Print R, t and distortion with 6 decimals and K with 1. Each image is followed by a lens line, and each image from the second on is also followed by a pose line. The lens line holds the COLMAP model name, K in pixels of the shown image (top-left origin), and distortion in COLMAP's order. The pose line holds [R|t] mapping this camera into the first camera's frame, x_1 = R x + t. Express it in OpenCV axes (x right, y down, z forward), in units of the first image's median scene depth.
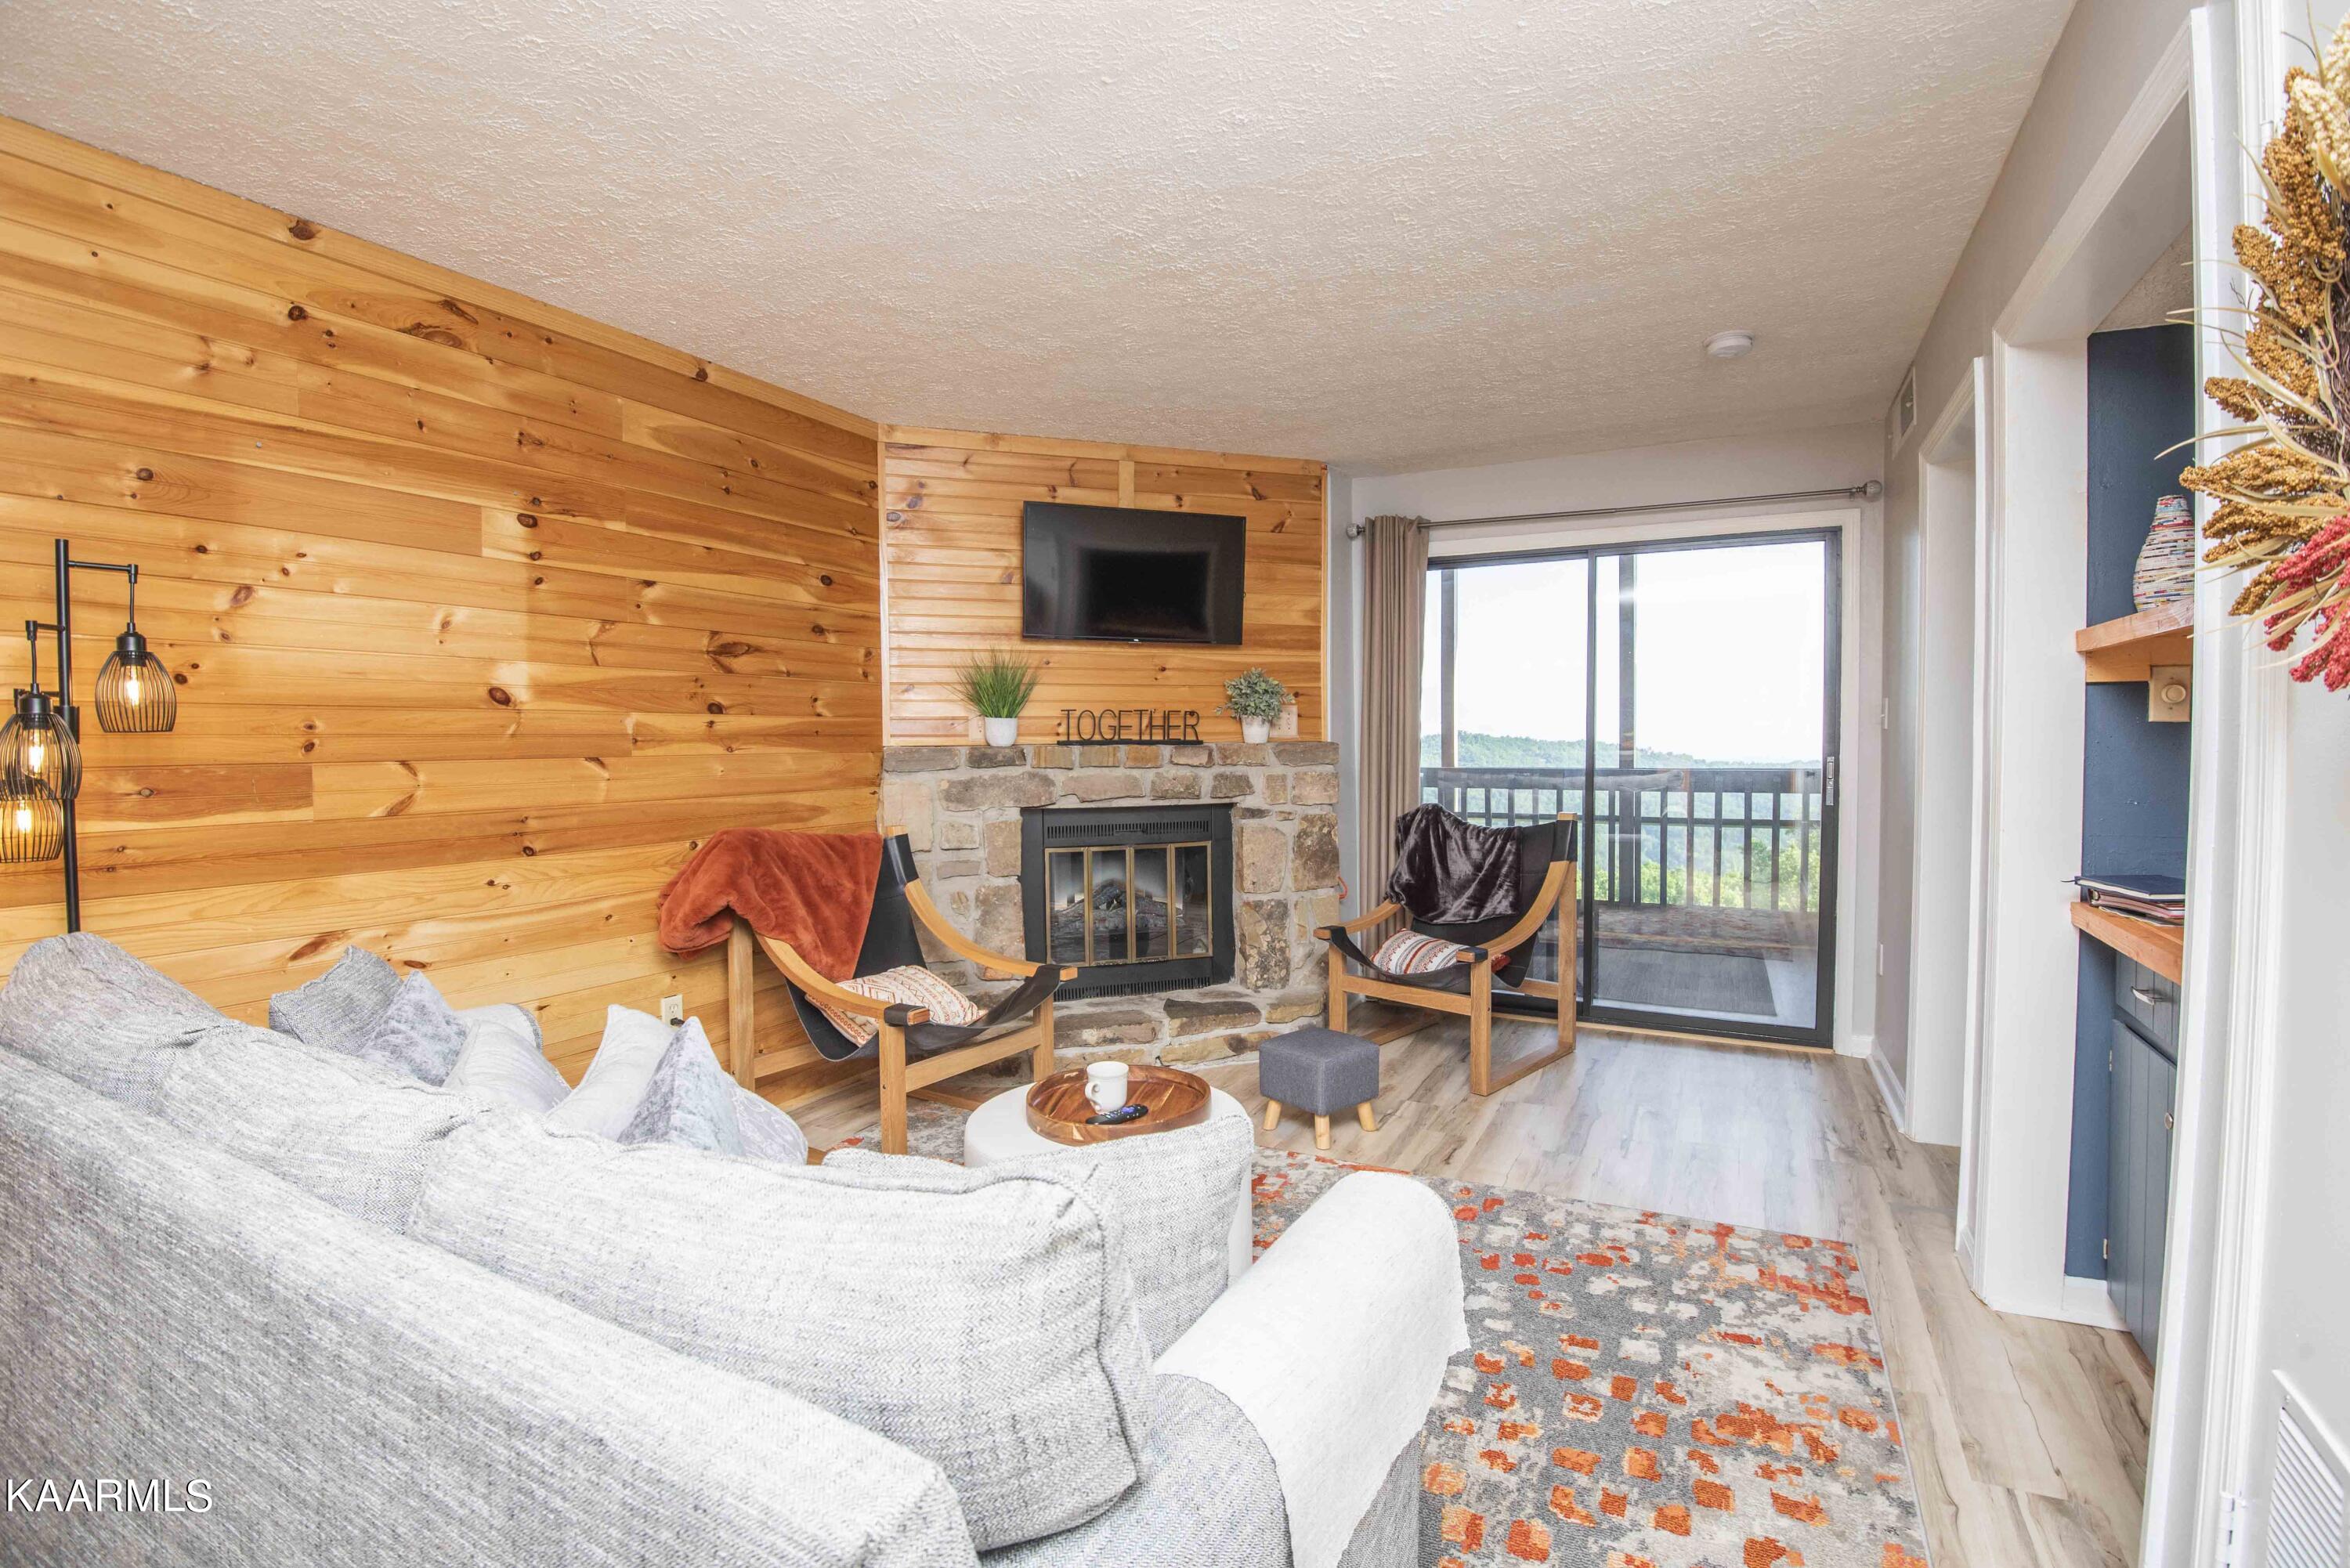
lens RADIAL K [[1069.1, 0, 1191.2], [0, 1069.1, 778.3], [0, 0, 1]] dist [-0.009869, -0.019345]
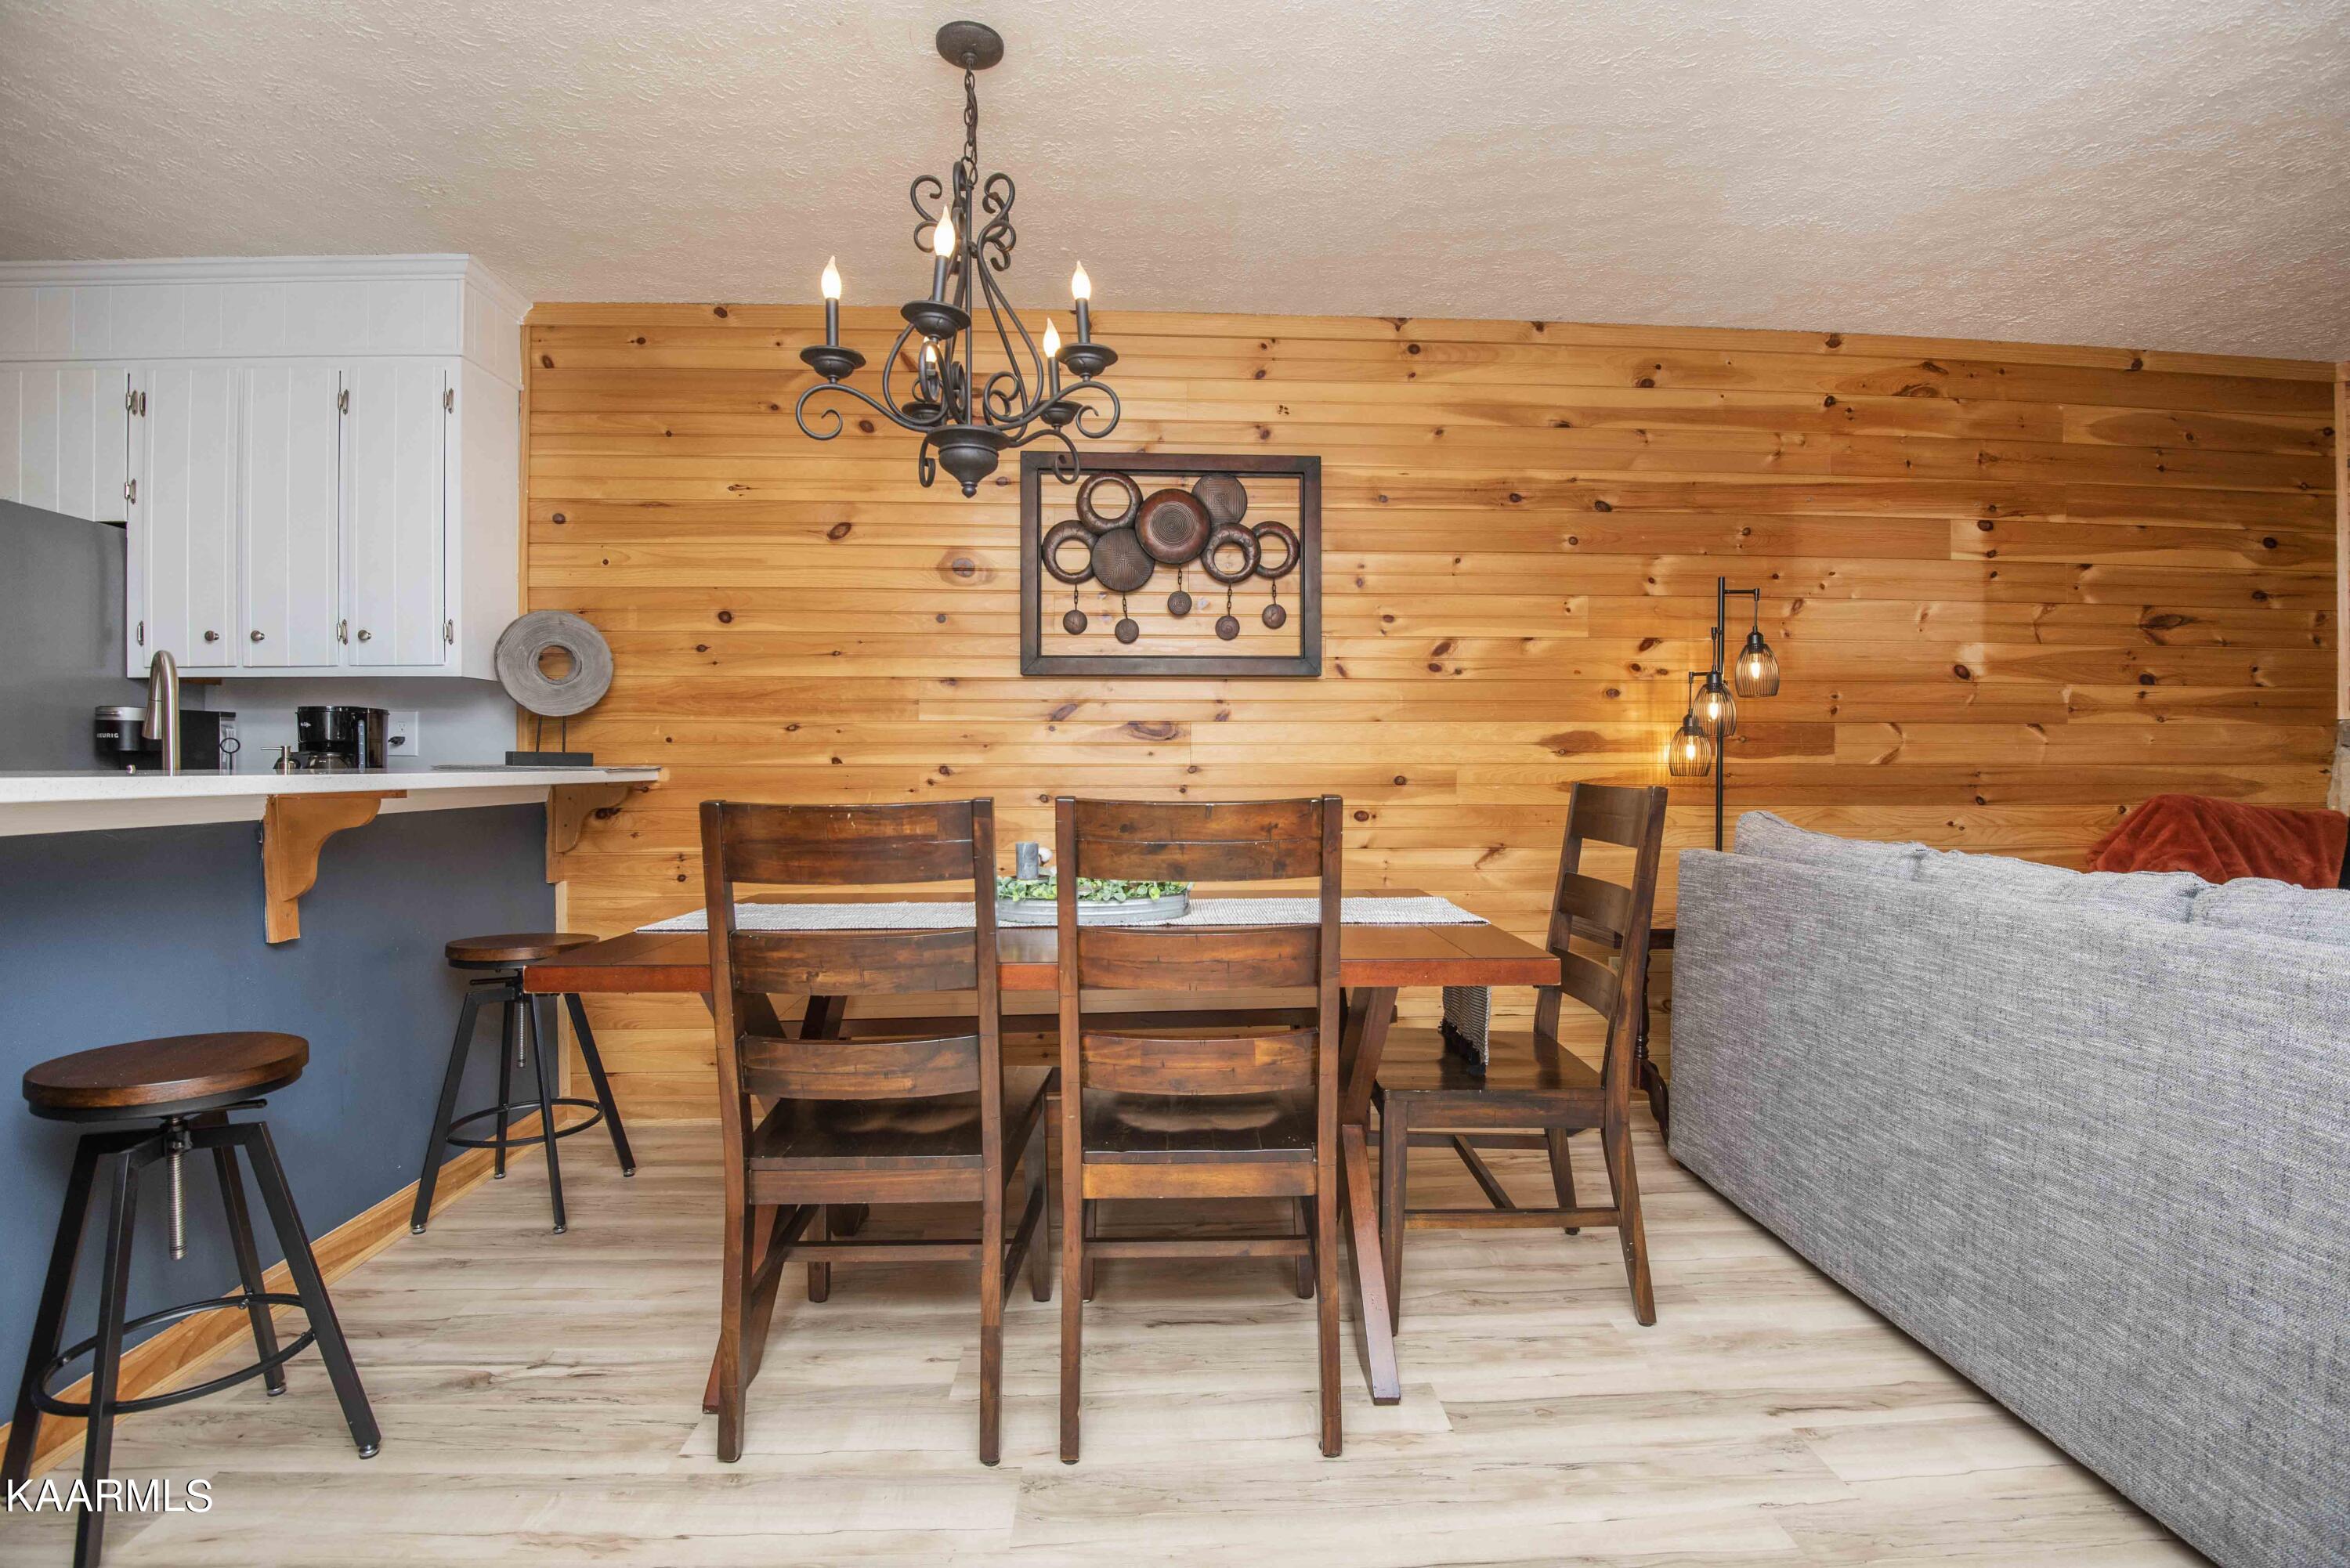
lens RADIAL K [[1069.2, 0, 1175.0], [0, 1069.2, 784.0], [0, 0, 1]] dist [-0.042135, -0.000798]
pose [[0.495420, 0.017859, -0.868470, -0.038735], [-0.034084, 0.999418, 0.001108, 0.057130], [0.867985, 0.029052, 0.495740, -0.265811]]
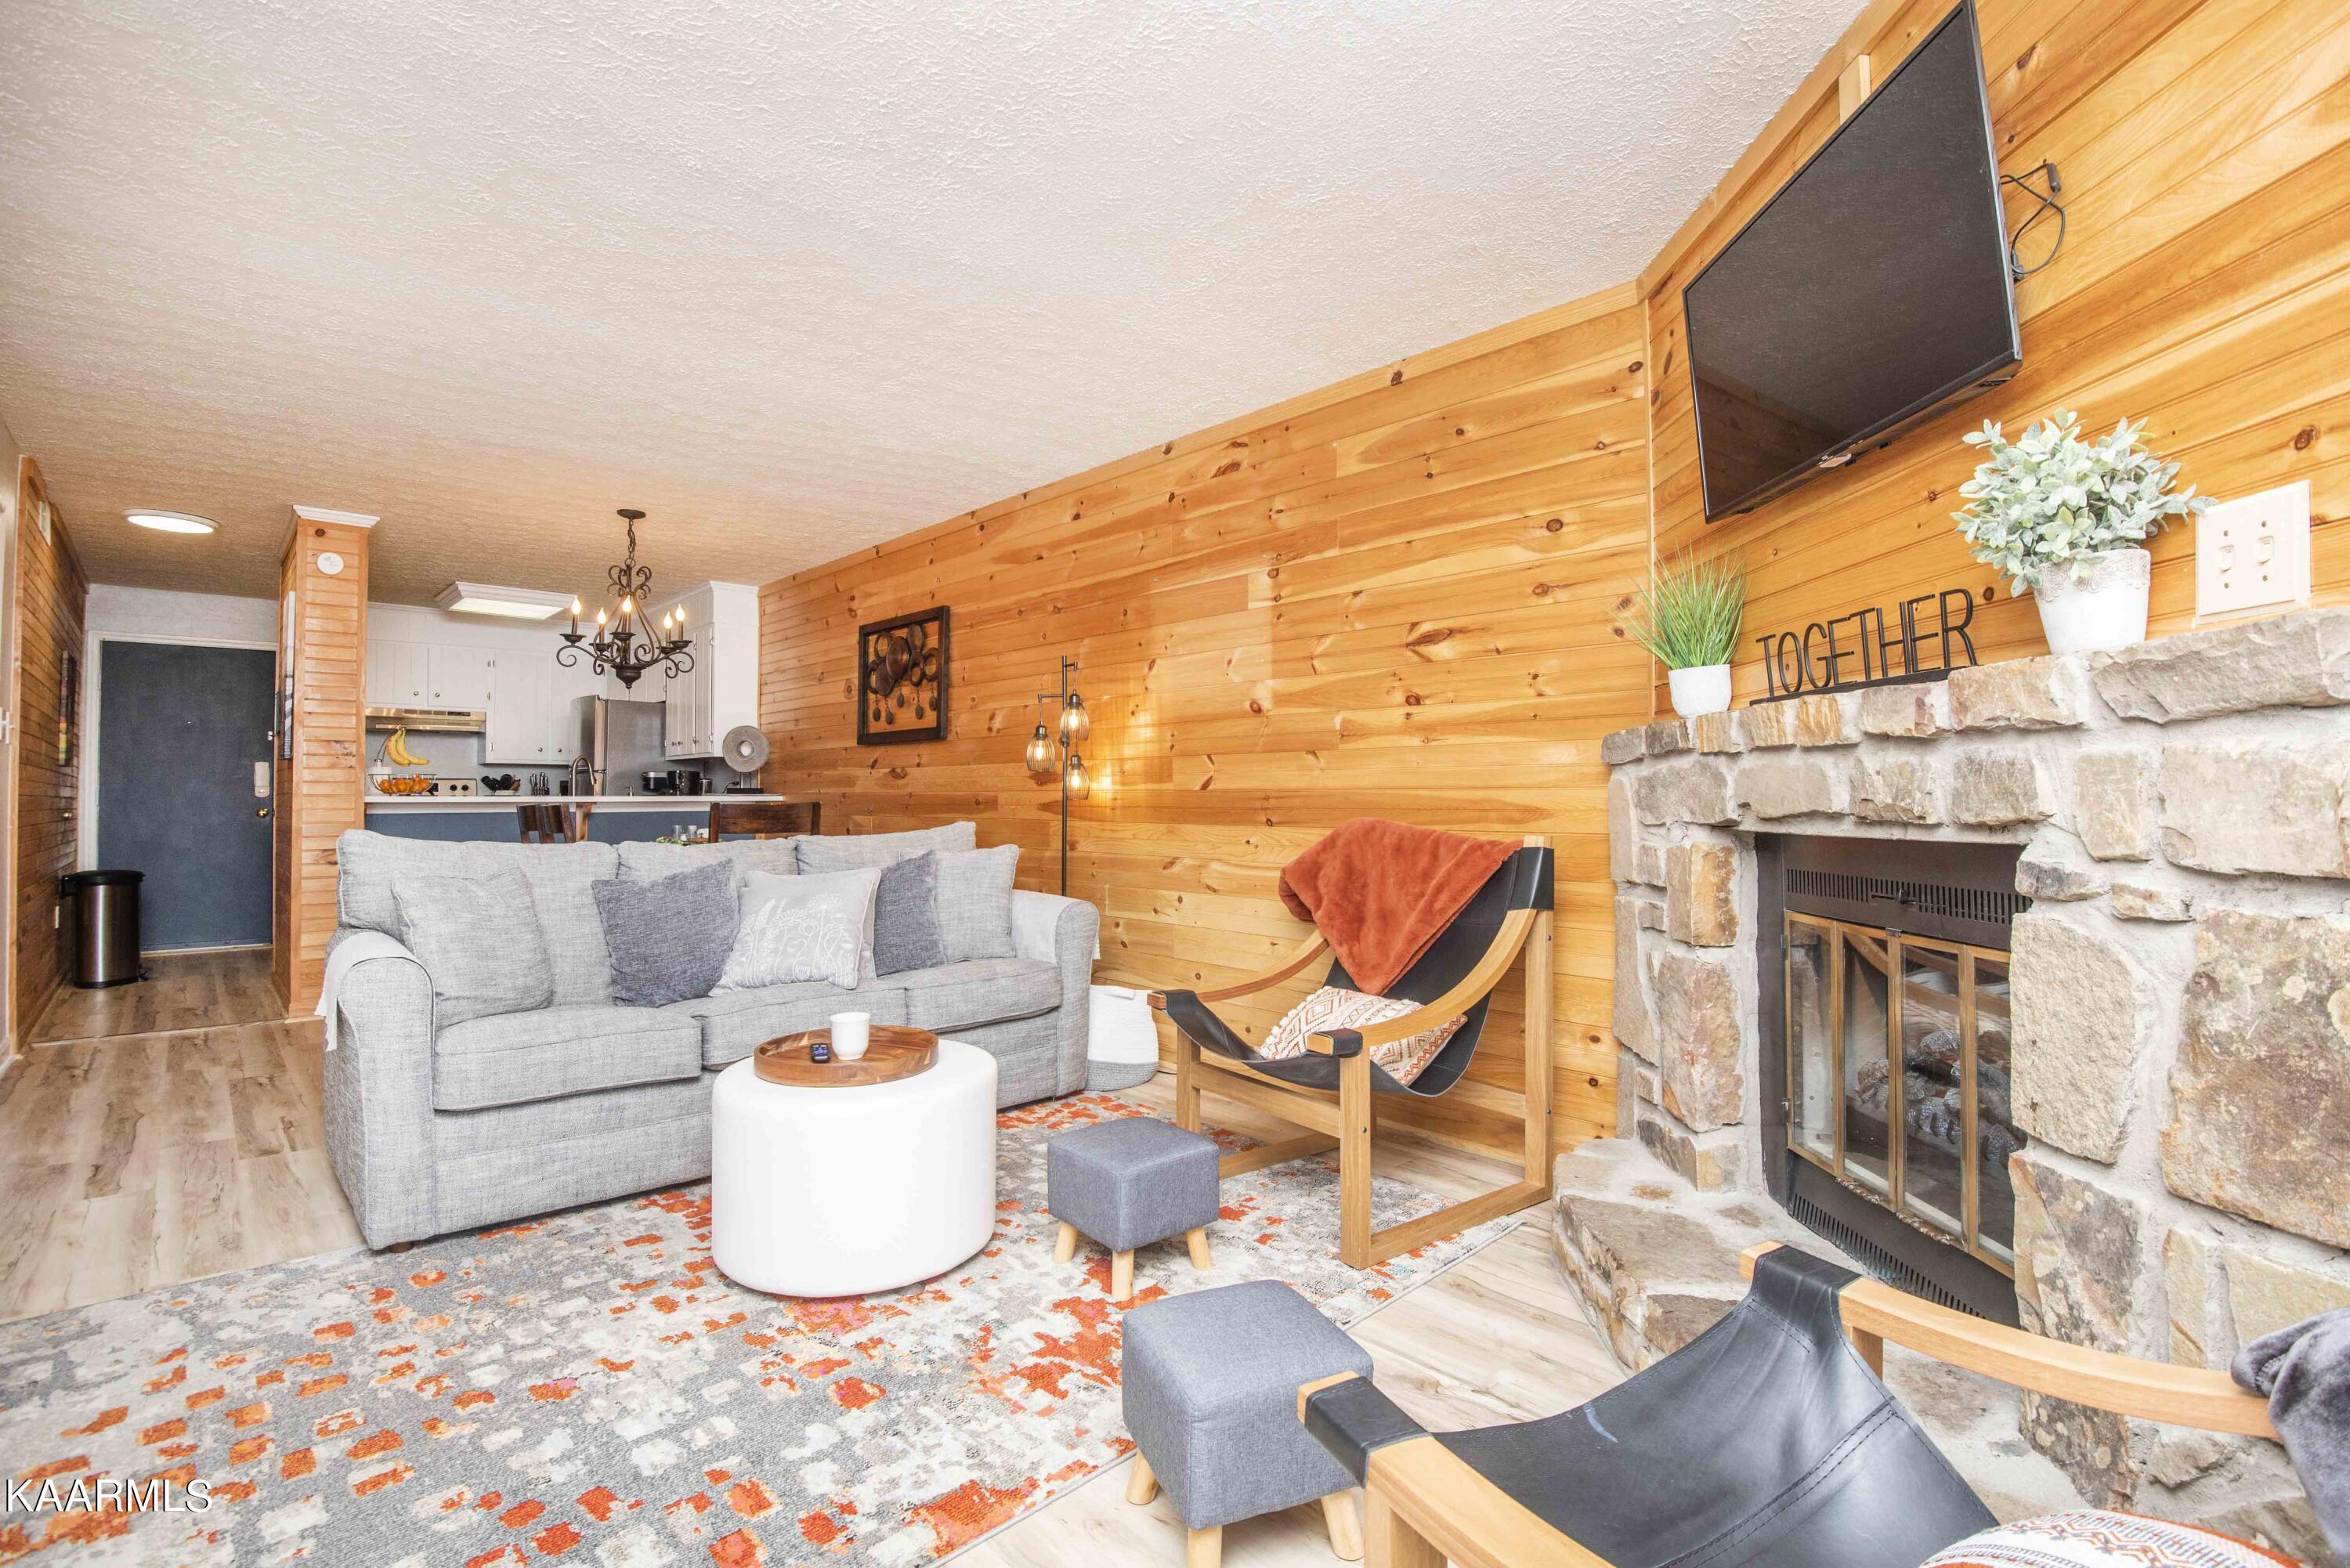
lens RADIAL K [[1069.1, 0, 1191.2], [0, 1069.1, 778.3], [0, 0, 1]] dist [-0.009869, -0.019345]
pose [[-0.326448, -0.009524, -0.945167, 0.479820], [-0.031464, 0.999505, 0.000796, 0.011297], [0.944691, 0.029999, -0.326586, 0.967886]]
